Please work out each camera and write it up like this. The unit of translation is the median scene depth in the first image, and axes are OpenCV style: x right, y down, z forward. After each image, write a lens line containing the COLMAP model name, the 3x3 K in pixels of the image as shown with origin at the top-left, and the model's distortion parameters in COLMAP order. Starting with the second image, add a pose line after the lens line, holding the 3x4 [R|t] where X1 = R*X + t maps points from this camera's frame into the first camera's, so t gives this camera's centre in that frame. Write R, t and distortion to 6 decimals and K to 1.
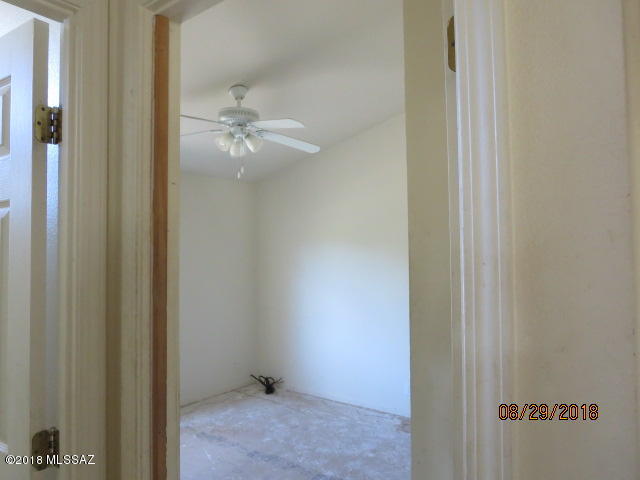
lens RADIAL K [[455.9, 0, 320.0], [0, 455.9, 240.0], [0, 0, 1]] dist [-0.028395, 0.000220]
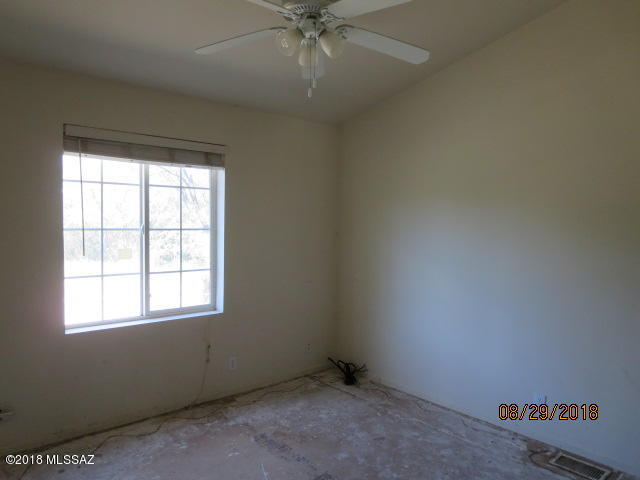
lens RADIAL K [[455.9, 0, 320.0], [0, 455.9, 240.0], [0, 0, 1]] dist [-0.028395, 0.000220]
pose [[0.981534, 0.031921, -0.188605, -0.021030], [-0.017511, 0.996832, 0.077583, 0.020926], [0.190484, -0.072847, 0.978984, 0.254011]]
